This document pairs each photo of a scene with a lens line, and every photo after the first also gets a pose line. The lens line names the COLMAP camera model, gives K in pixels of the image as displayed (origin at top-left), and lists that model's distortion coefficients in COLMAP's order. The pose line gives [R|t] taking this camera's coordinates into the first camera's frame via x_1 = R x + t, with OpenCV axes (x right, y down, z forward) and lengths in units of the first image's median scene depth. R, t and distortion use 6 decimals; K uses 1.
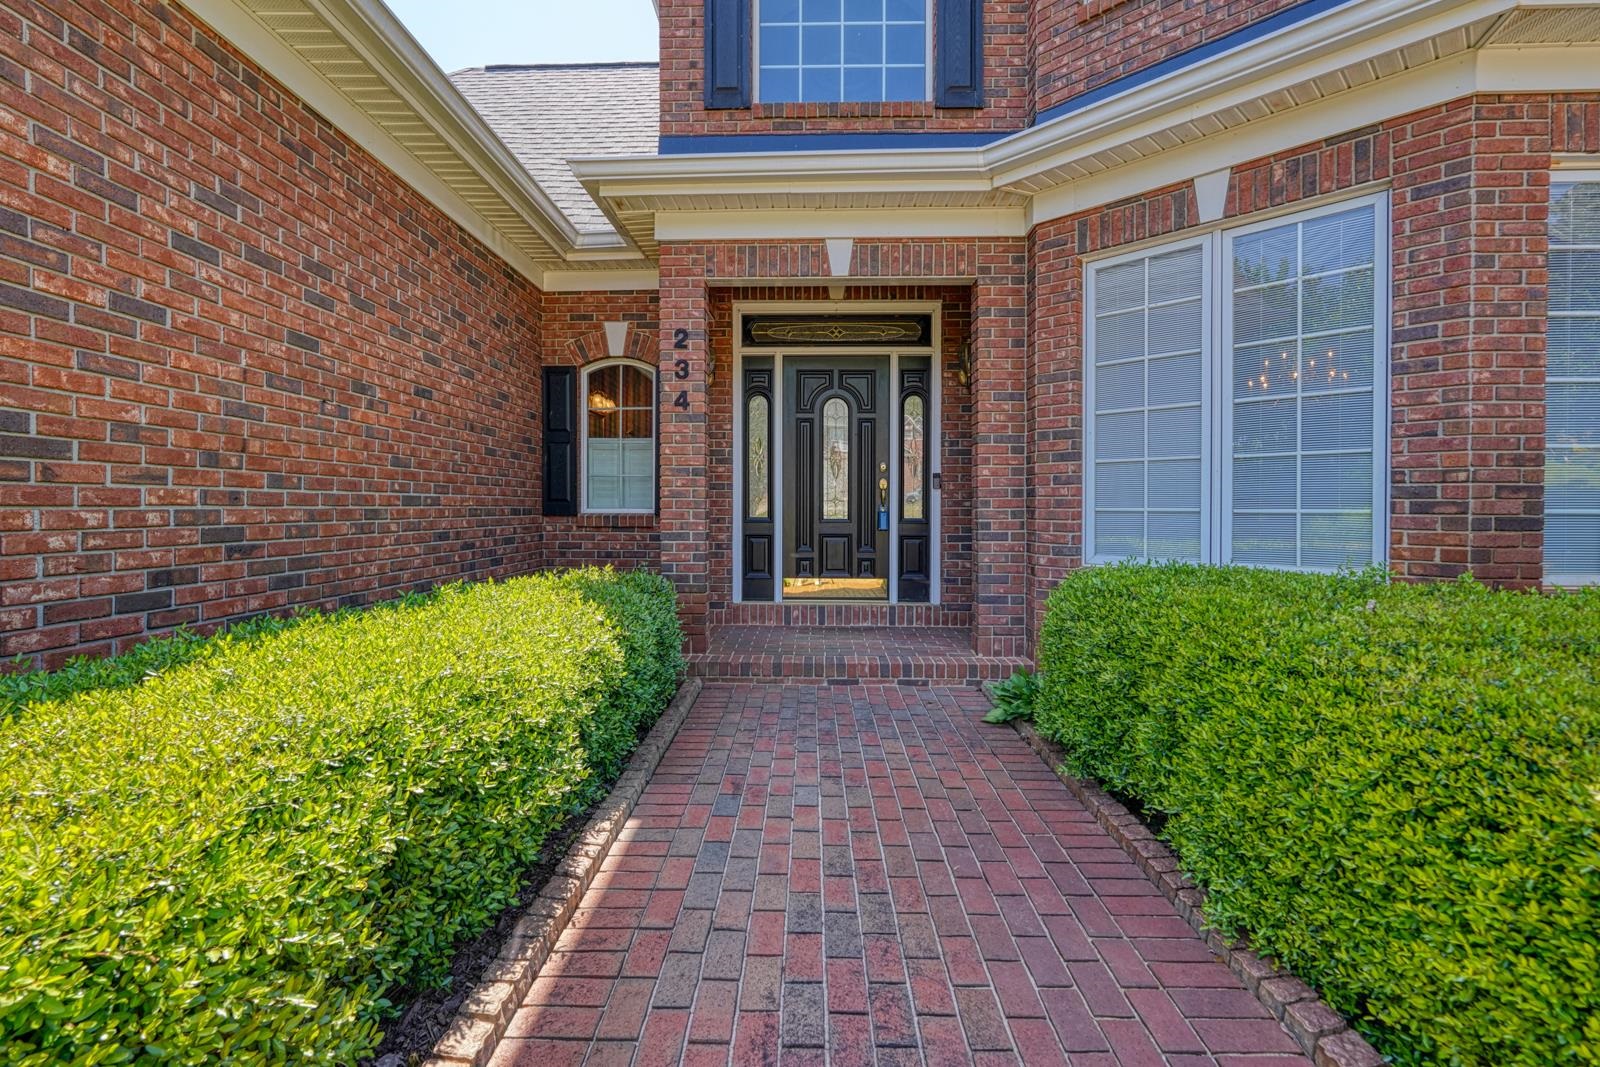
lens RADIAL K [[701.7, 0, 800.3], [0, 701.7, 520.8], [0, 0, 1]] dist [-0.011972, 0.005549]
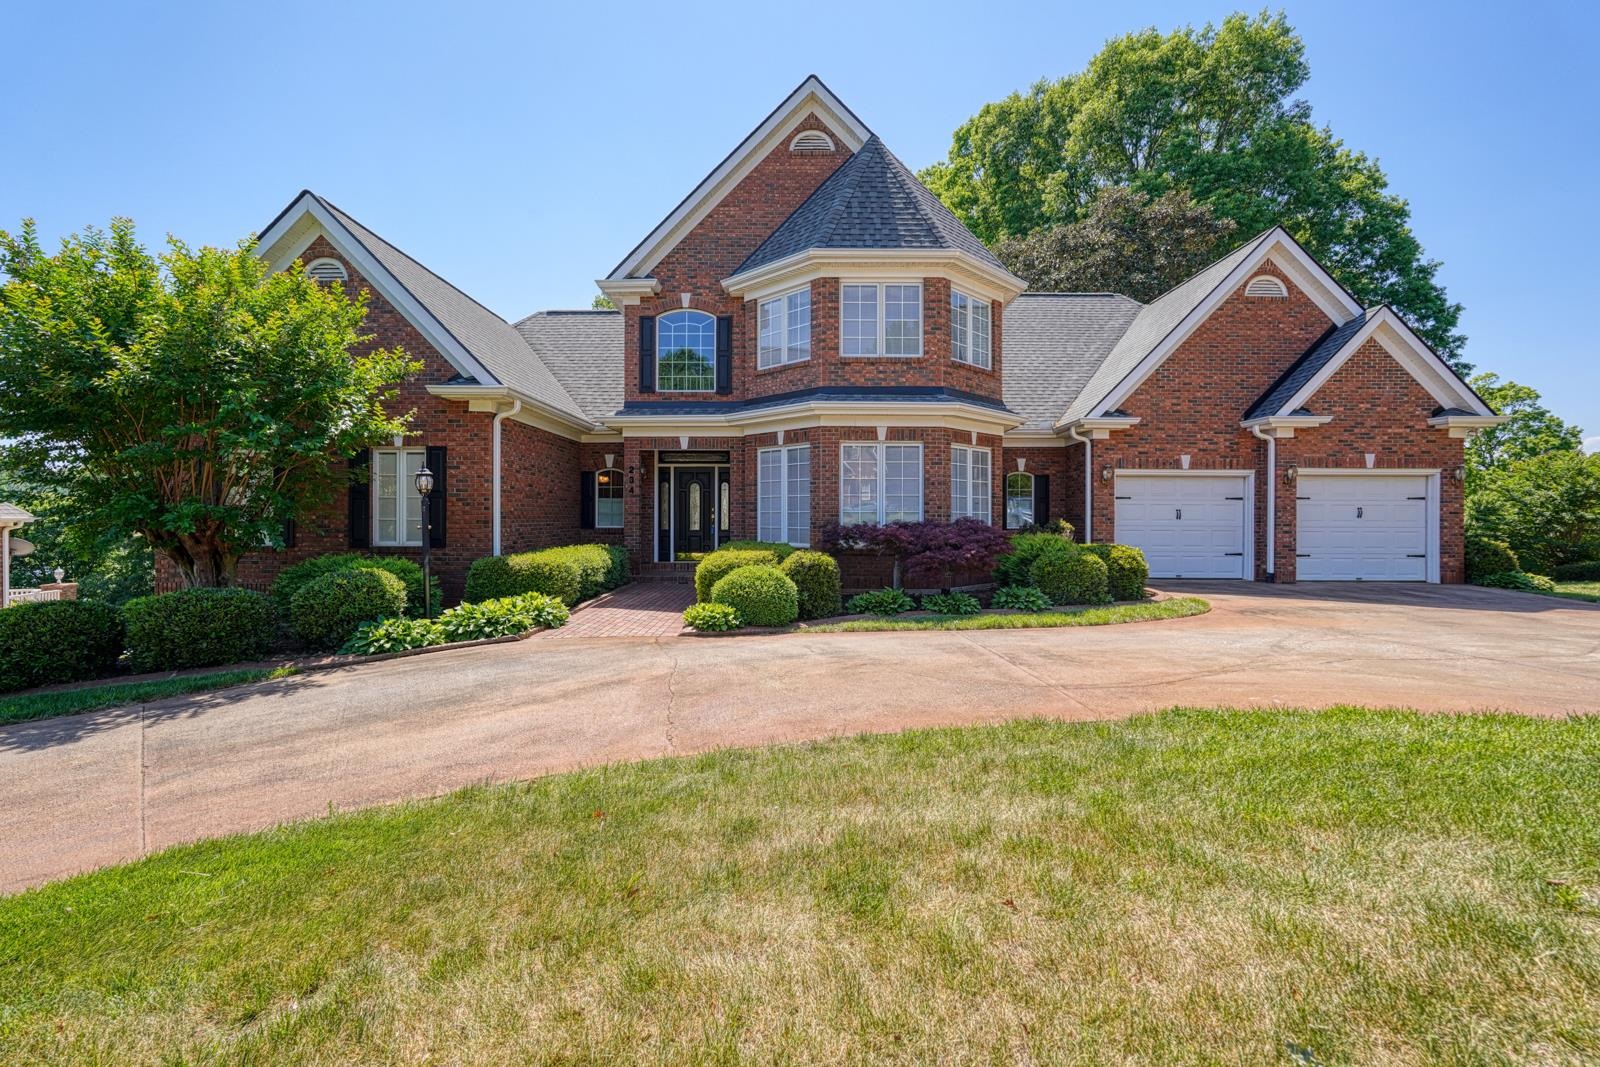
lens RADIAL K [[701.7, 0, 800.0], [0, 701.7, 522.5], [0, 0, 1]] dist [-0.011972, 0.005549]
pose [[0.999928, 0.000540, 0.012013, 0.460769], [-0.000396, 0.999928, -0.011979, 0.000861], [-0.012019, 0.011973, 0.999856, -1.791470]]
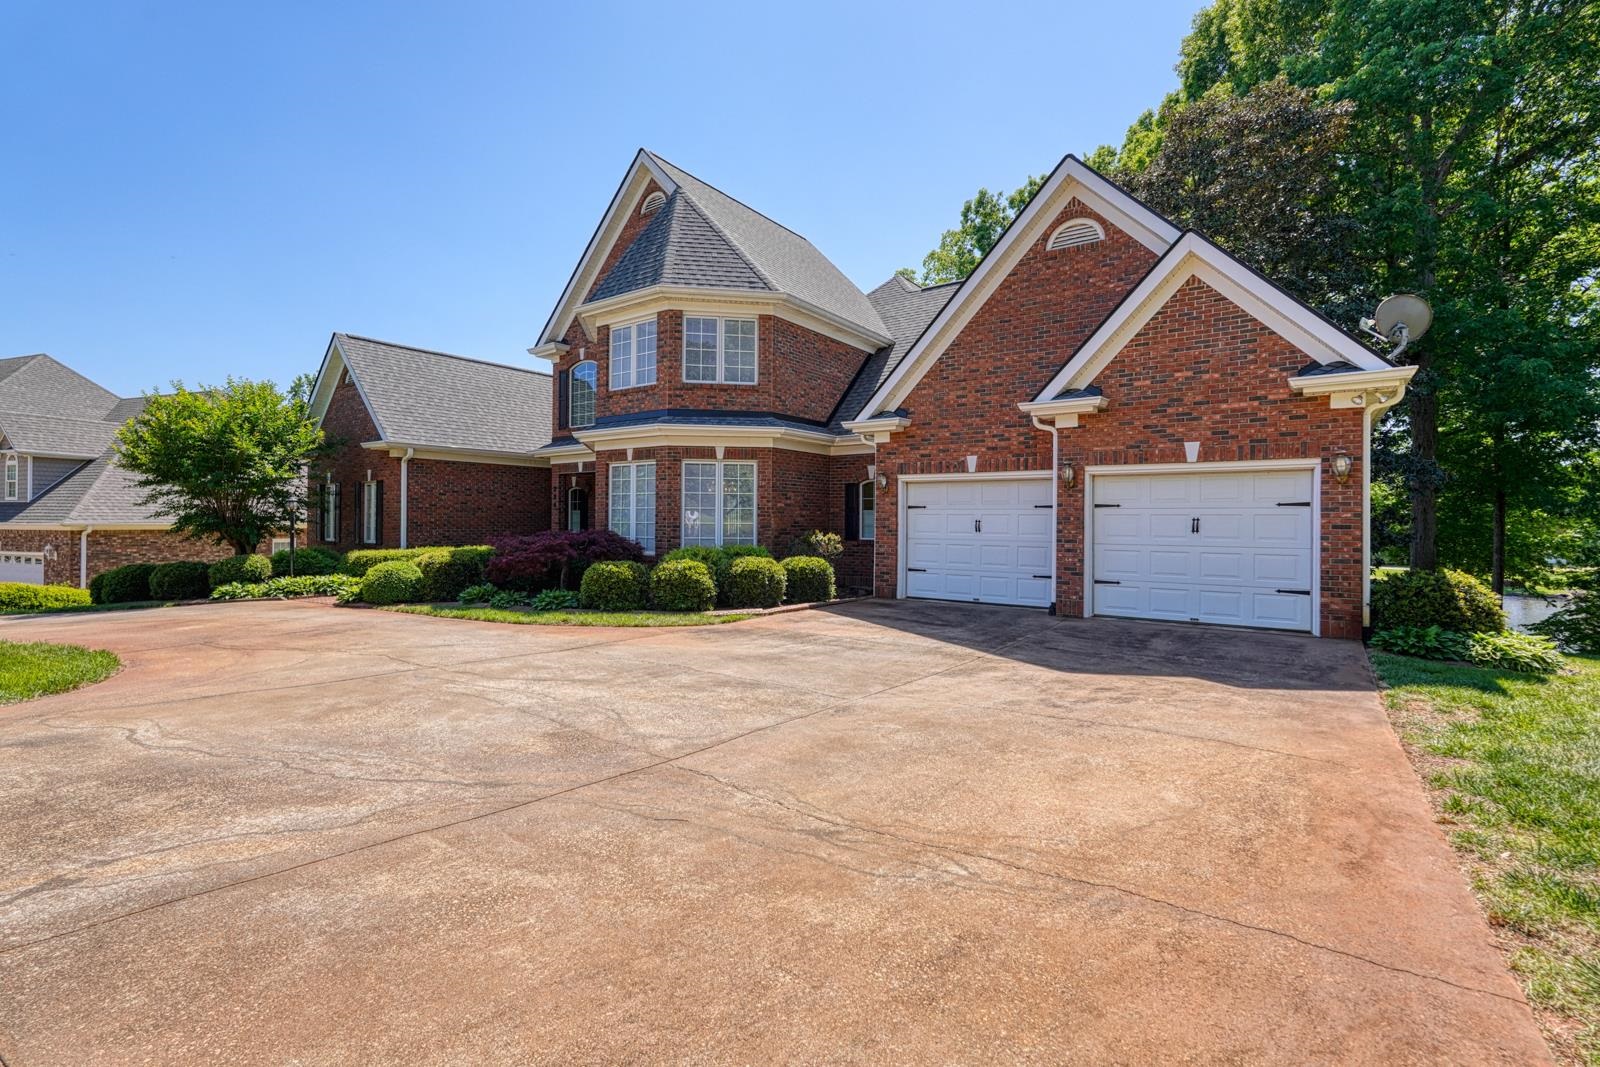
lens RADIAL K [[701.7, 0, 803.7], [0, 701.7, 517.9], [0, 0, 1]] dist [-0.011972, 0.005549]
pose [[0.825816, 0.000945, -0.563940, 2.846018], [-0.014847, 0.999688, -0.020065, -0.037506], [0.563745, 0.024943, 0.825572, -1.285823]]
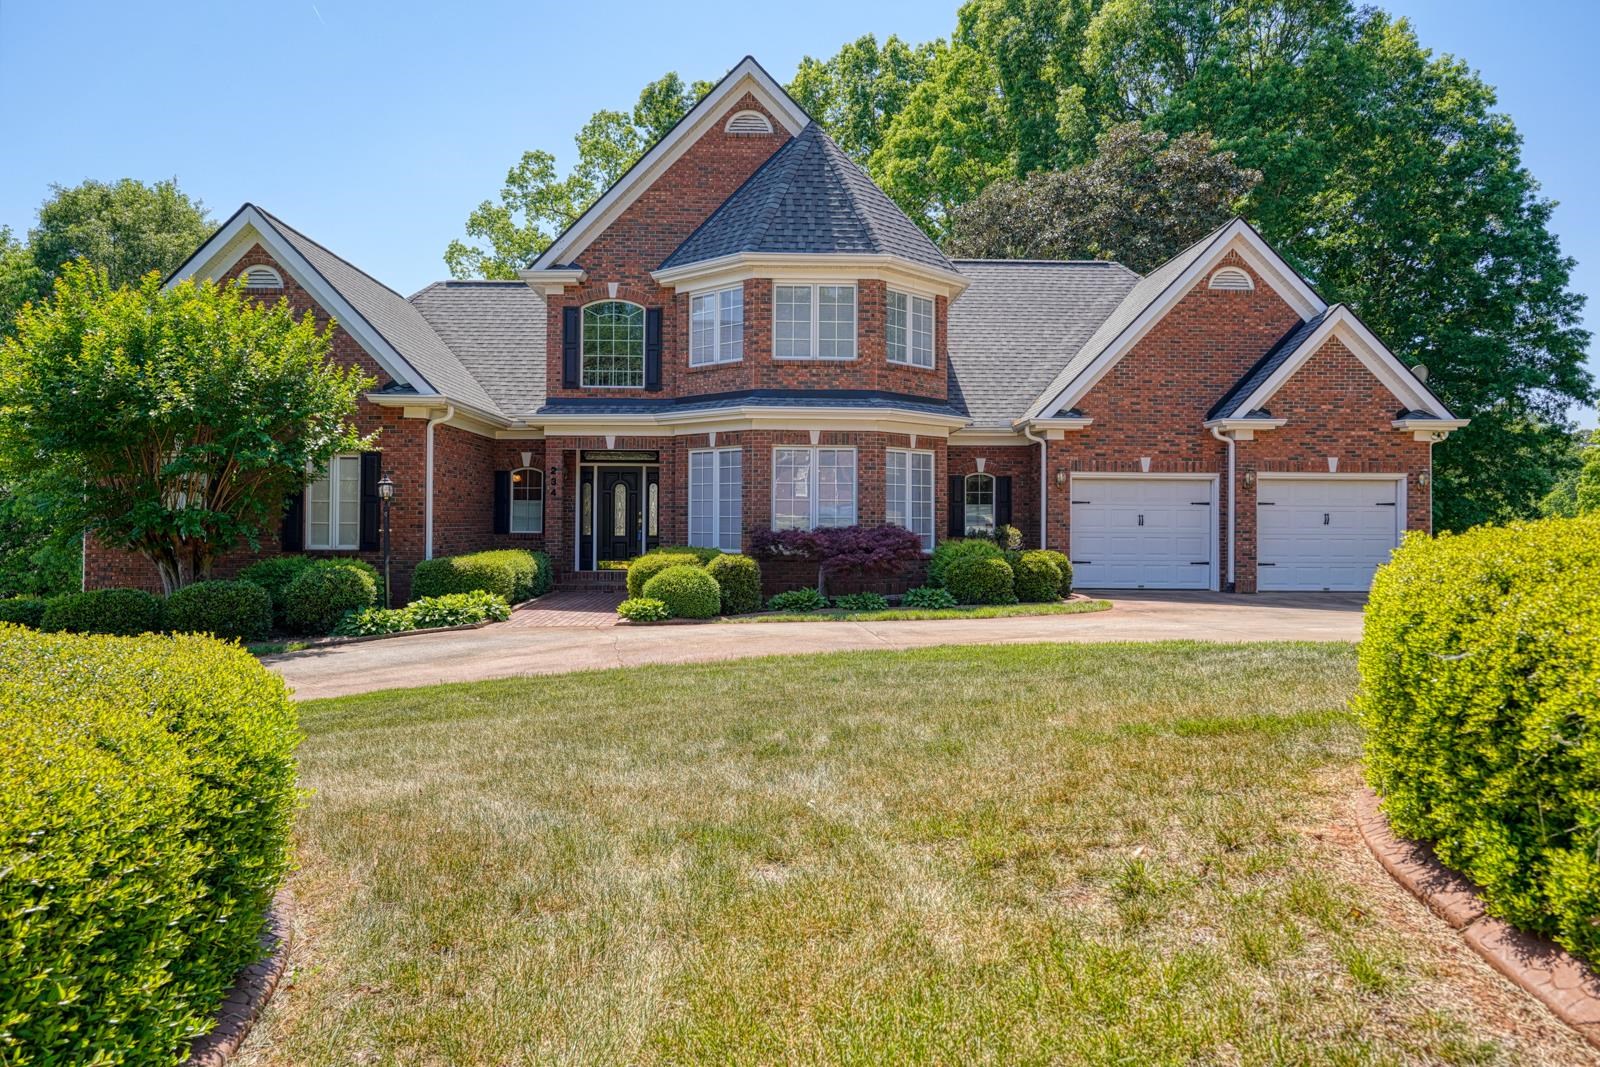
lens RADIAL K [[1107.2, 0, 800.0], [0, 1107.2, 510.2], [0, 0, 1]] dist [0.010986, -0.013708]
pose [[0.999126, 0.004424, 0.041572, 0.564234], [-0.003273, 0.999610, -0.027727, 0.015579], [-0.041678, 0.027567, 0.998751, -3.089894]]
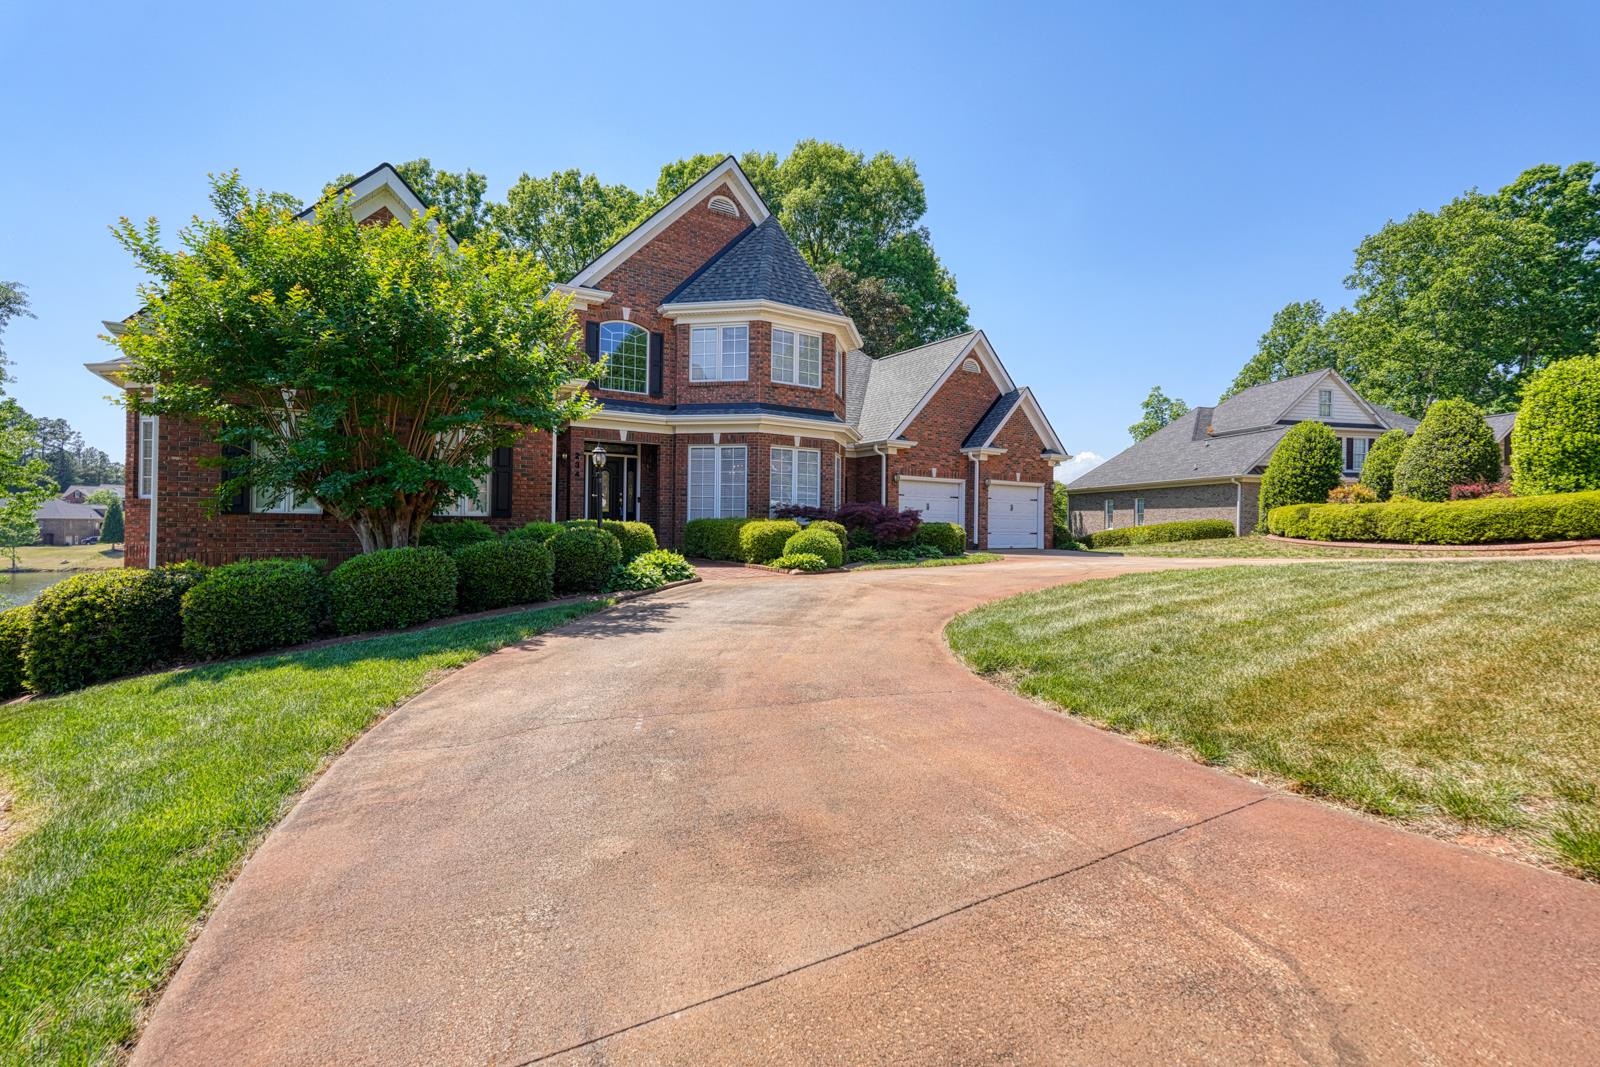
lens RADIAL K [[701.7, 0, 793.4], [0, 701.7, 523.0], [0, 0, 1]] dist [-0.011972, 0.005549]
pose [[0.832018, 0.009409, 0.554669, -1.047772], [-0.000943, 0.999879, -0.015547, 0.101047], [-0.554748, 0.012413, 0.831926, -2.119975]]
